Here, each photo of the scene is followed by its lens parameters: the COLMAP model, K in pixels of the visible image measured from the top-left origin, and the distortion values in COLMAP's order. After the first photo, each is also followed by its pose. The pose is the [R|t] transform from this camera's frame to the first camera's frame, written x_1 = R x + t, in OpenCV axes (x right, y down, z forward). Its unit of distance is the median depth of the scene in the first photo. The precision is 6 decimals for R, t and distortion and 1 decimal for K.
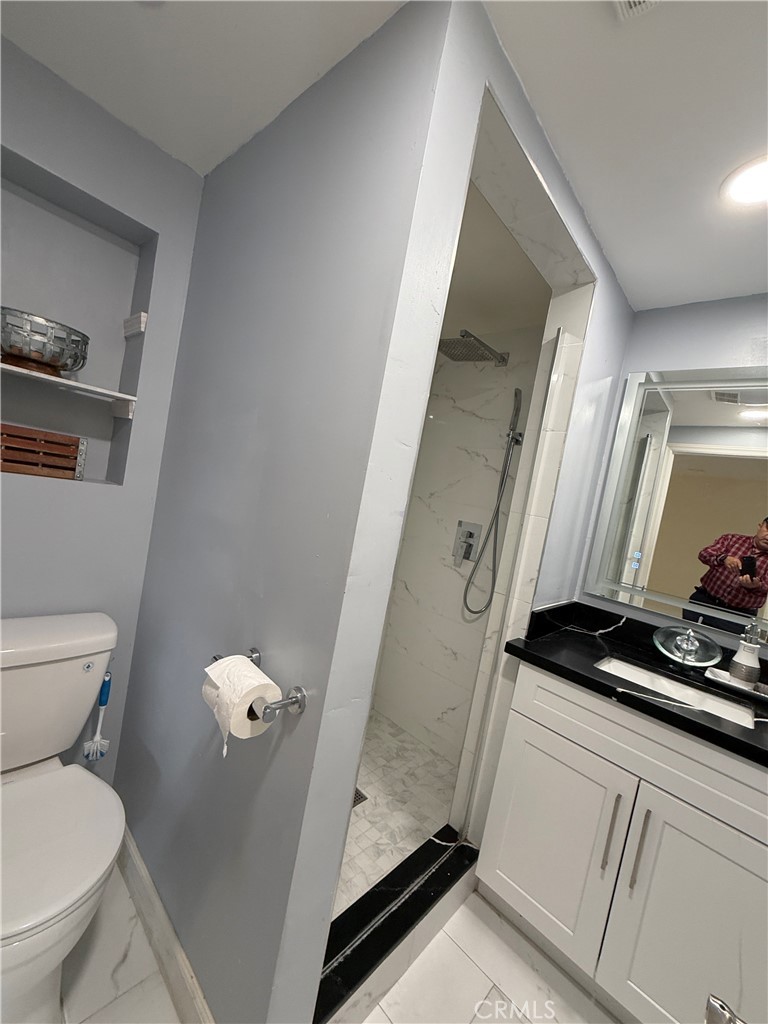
lens RADIAL K [[407.8, 0, 384.5], [0, 407.8, 511.8], [0, 0, 1]] dist [-0.001147, 0.000032]
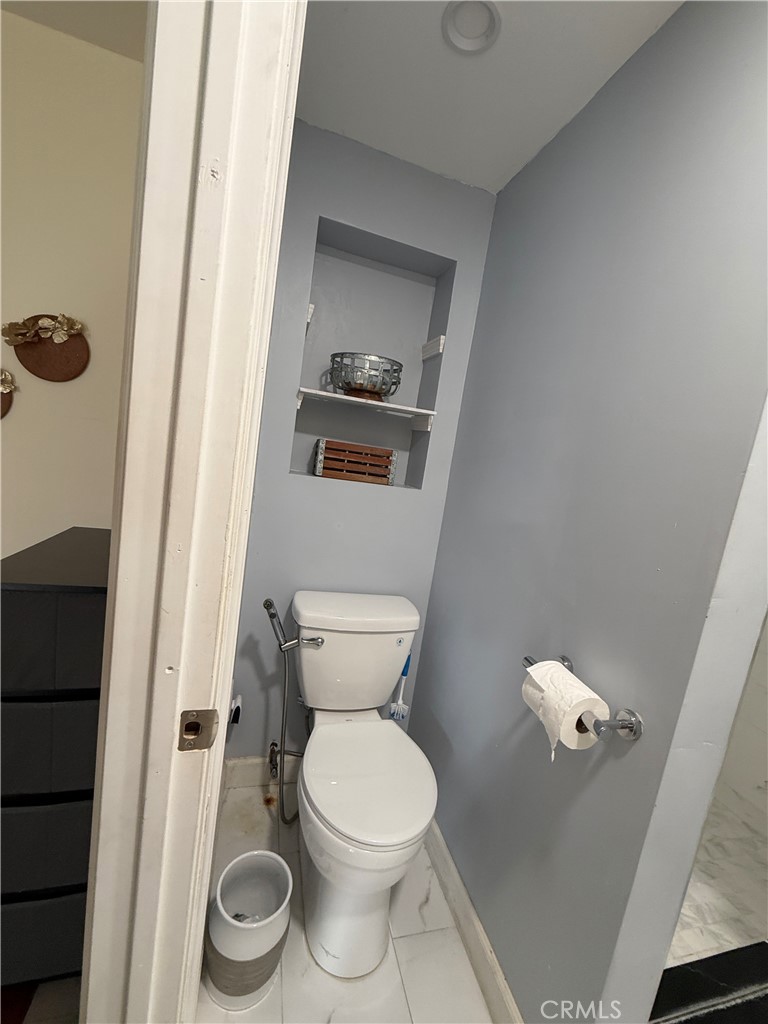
lens RADIAL K [[407.8, 0, 379.9], [0, 407.8, 511.2], [0, 0, 1]] dist [-0.001147, 0.000032]
pose [[0.855438, 0.020365, -0.517504, -0.130075], [-0.019405, 0.999785, 0.007267, -0.007899], [0.517541, 0.003826, 0.855650, -0.044097]]
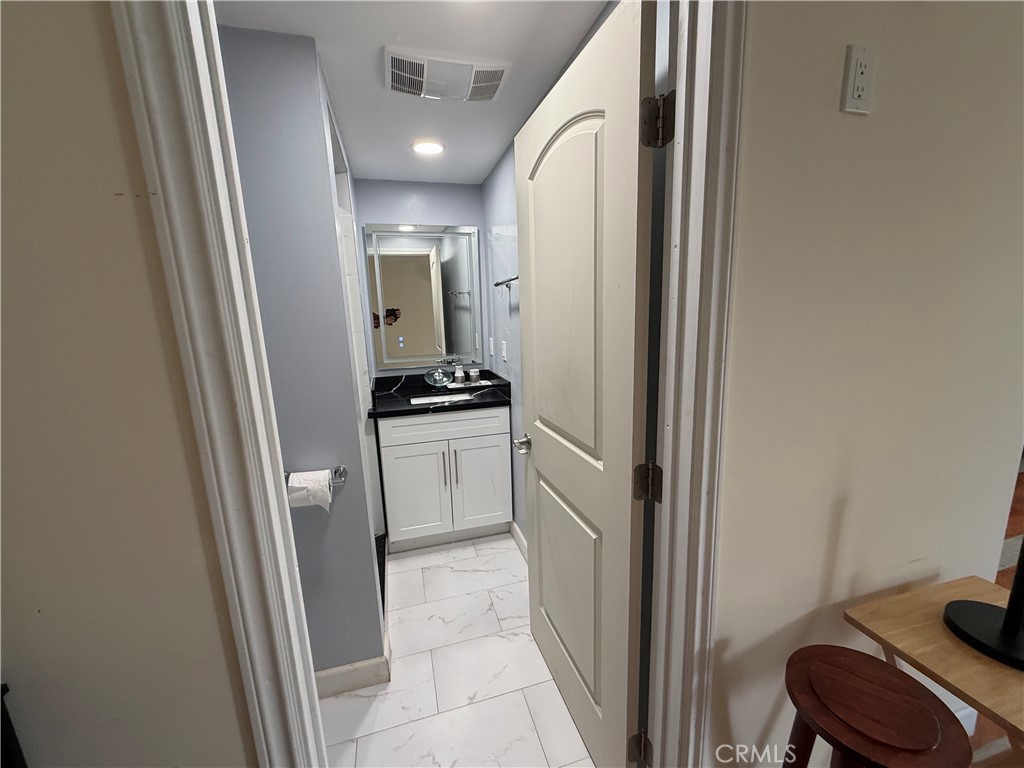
lens RADIAL K [[407.8, 0, 508.8], [0, 407.8, 385.4], [0, 0, 1]] dist [-0.001147, 0.000032]
pose [[0.500301, -0.353708, 0.790310, -0.639005], [0.164950, 0.934973, 0.314032, -0.193644], [-0.849994, -0.026749, 0.526112, -0.321491]]
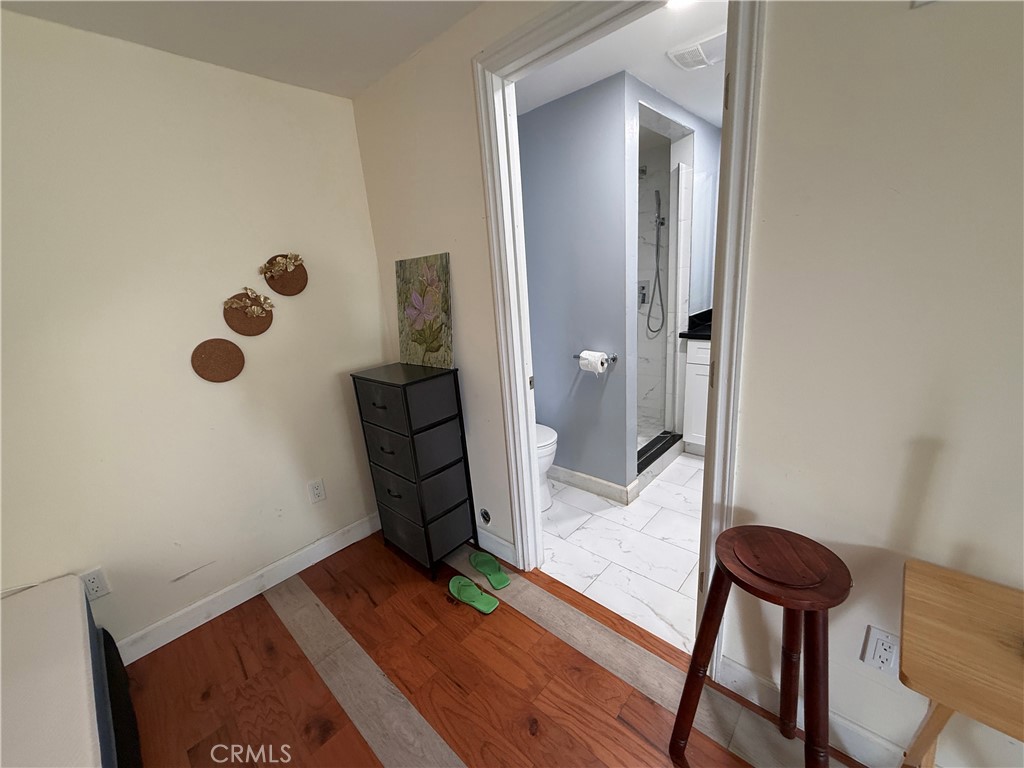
lens RADIAL K [[407.8, 0, 509.4], [0, 407.8, 386.3], [0, 0, 1]] dist [-0.001147, 0.000032]
pose [[0.966817, -0.246029, -0.068804, -0.434634], [0.255095, 0.944293, 0.207936, -0.072184], [0.013813, -0.218588, 0.975720, -1.032084]]
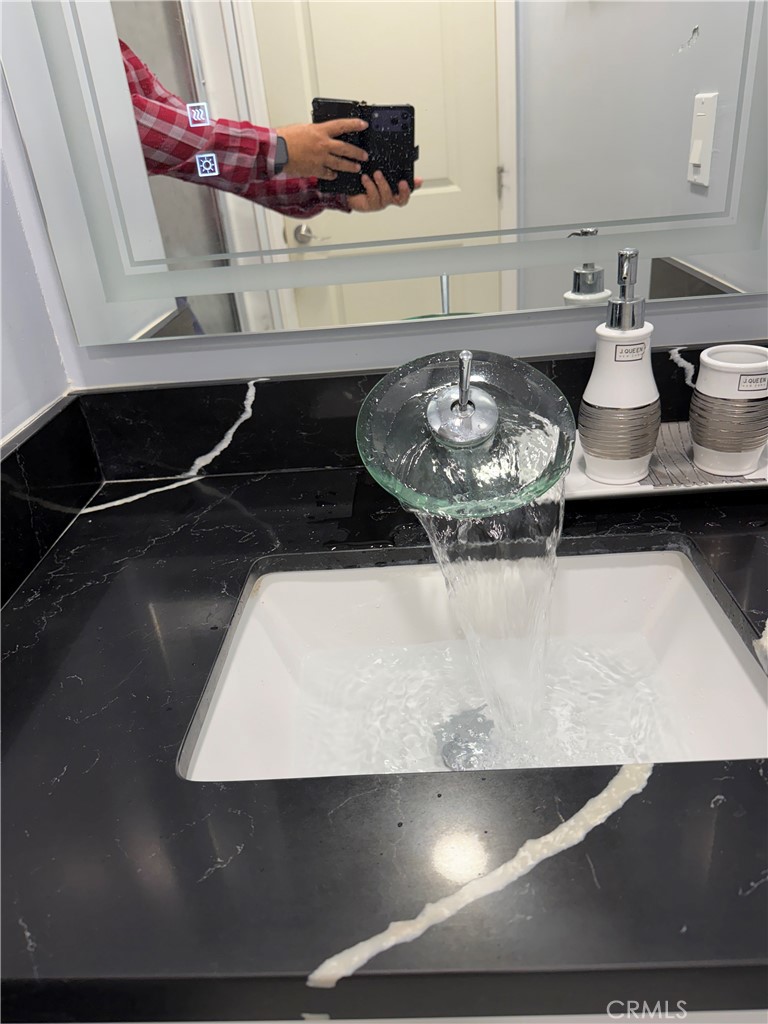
lens RADIAL K [[717.8, 0, 386.8], [0, 717.8, 517.1], [0, 0, 1]] dist [0.052879, -0.059245]
pose [[0.726218, -0.519235, 0.450559, 0.445334], [0.252222, 0.810928, 0.527997, 0.115053], [-0.639525, -0.269799, 0.719872, 0.650429]]
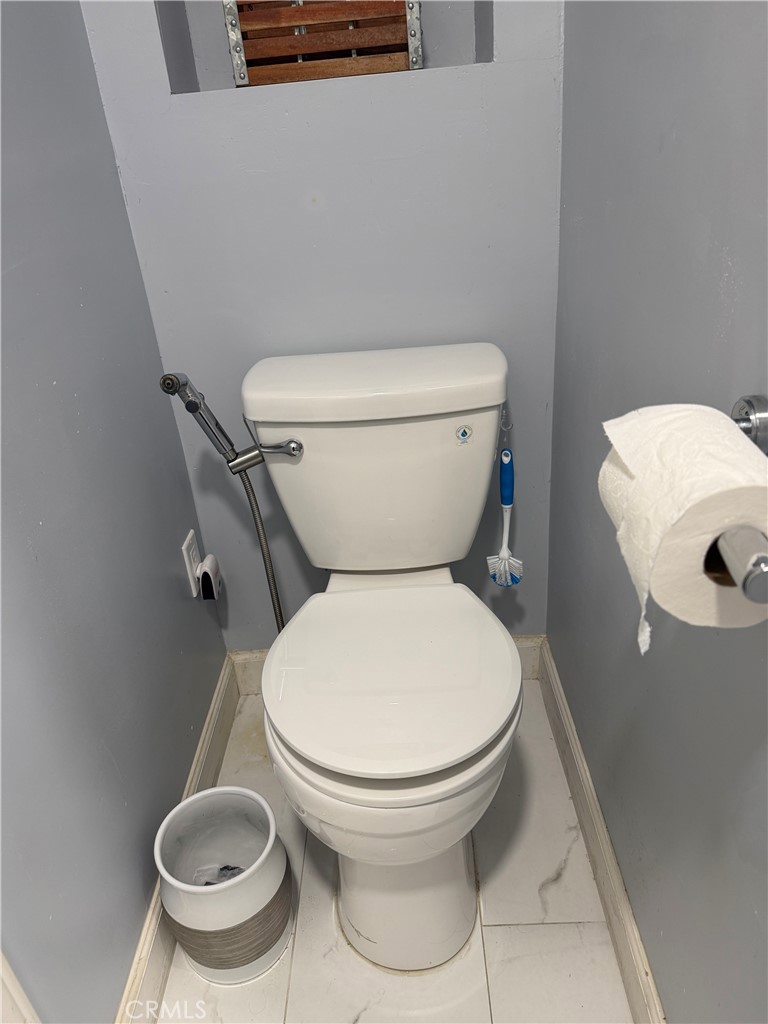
lens RADIAL K [[717.8, 0, 389.7], [0, 717.8, 512.5], [0, 0, 1]] dist [0.052879, -0.059245]
pose [[0.646229, 0.144464, -0.749346, -0.030406], [0.166762, 0.931457, 0.323386, 0.114286], [0.744701, -0.333944, 0.577843, 0.249098]]
